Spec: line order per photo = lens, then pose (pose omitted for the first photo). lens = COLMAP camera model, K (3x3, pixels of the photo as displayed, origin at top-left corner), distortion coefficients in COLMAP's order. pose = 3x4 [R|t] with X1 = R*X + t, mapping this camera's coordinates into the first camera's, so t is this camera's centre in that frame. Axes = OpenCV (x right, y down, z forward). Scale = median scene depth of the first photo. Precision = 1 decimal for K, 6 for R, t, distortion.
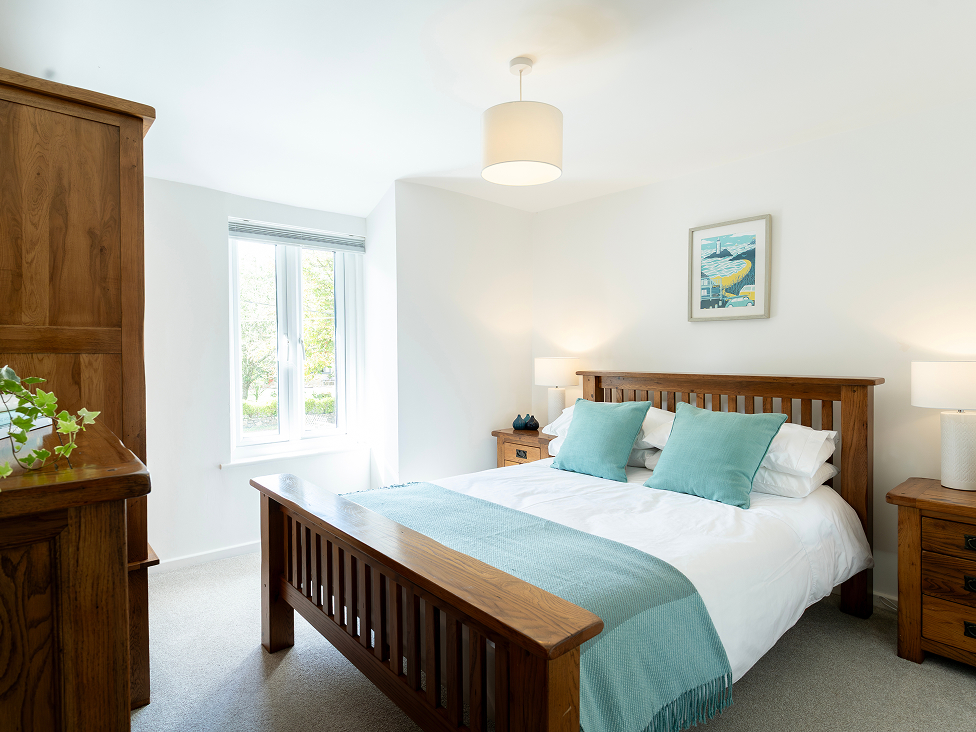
lens RADIAL K [[529.3, 0, 484.0], [0, 529.3, 365.4], [0, 0, 1]] dist [0.006438, 0.000111]
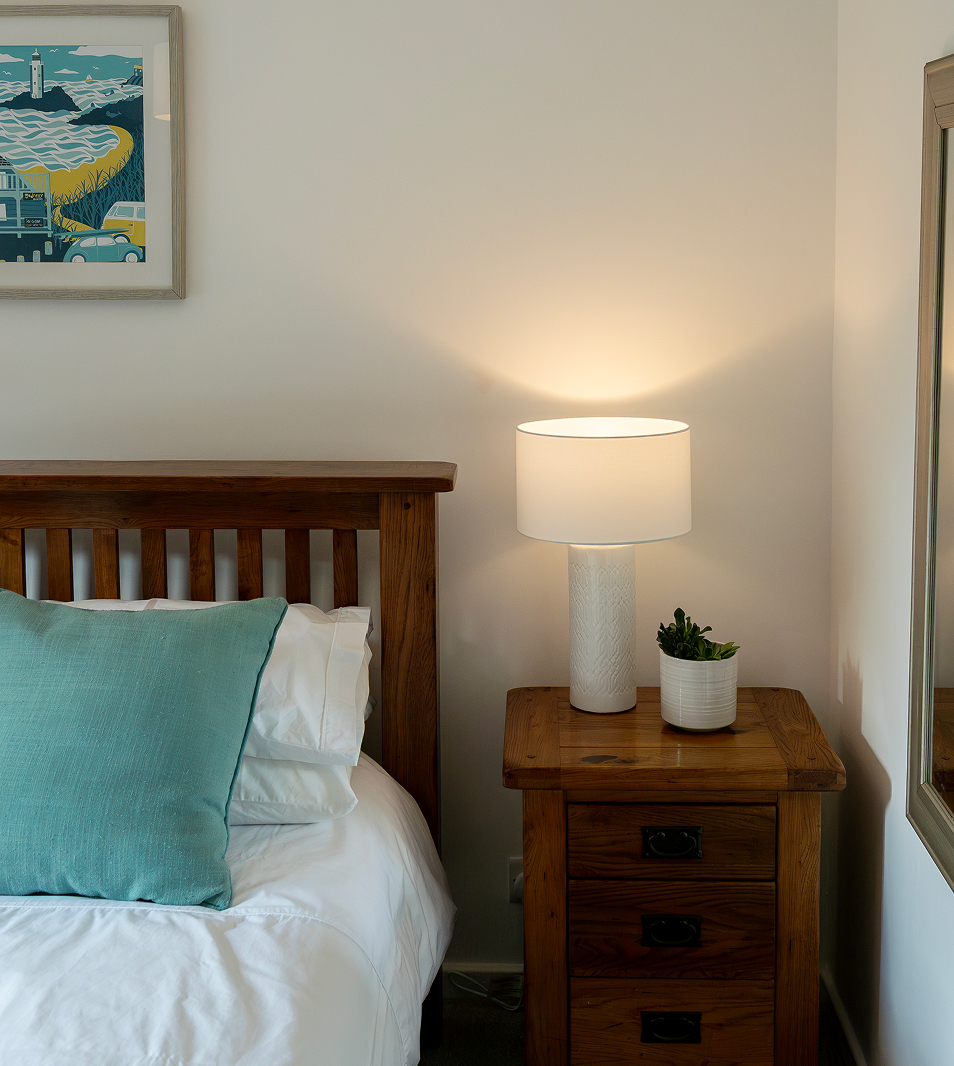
lens RADIAL K [[1462.7, 0, 482.2], [0, 1462.7, 375.2], [0, 0, 1]] dist [0.001115, 0.000000]
pose [[0.685172, -0.058913, 0.725995, -0.049280], [0.016460, 0.997722, 0.065428, -0.105686], [-0.728195, -0.032879, 0.684581, 0.185432]]
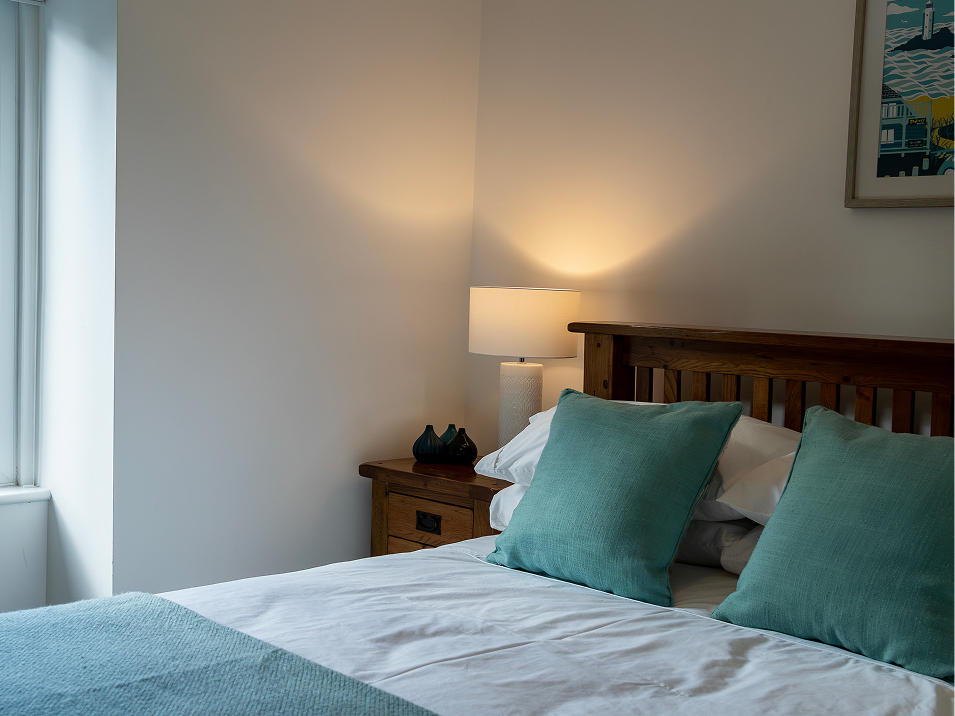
lens RADIAL K [[1194.6, 0, 462.3], [0, 1194.6, 356.5], [0, 0, 1]] dist [0.002237, 0.000000]
pose [[0.997942, 0.031944, 0.055594, 0.056482], [-0.034062, 0.998713, 0.037575, 0.007433], [-0.054322, -0.039391, 0.997746, 0.124815]]
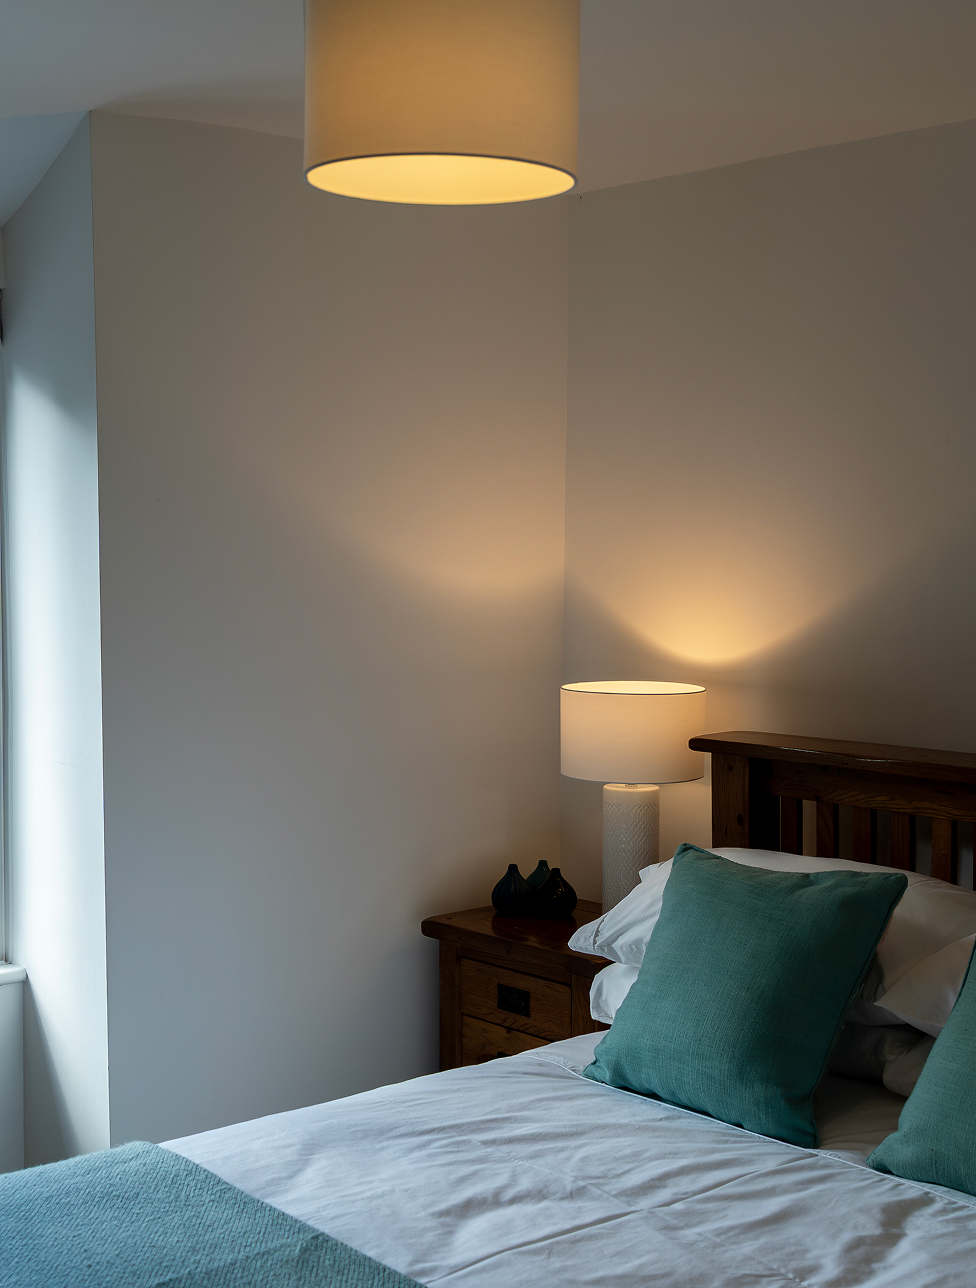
lens RADIAL K [[1705.8, 0, 483.9], [0, 1705.8, 657.0], [0, 0, 1]] dist [0.005295, 0.000000]
pose [[0.999983, 0.005671, 0.000971, 0.069466], [-0.005704, 0.999248, 0.038352, -0.095353], [-0.000753, -0.038357, 0.999264, 0.017806]]
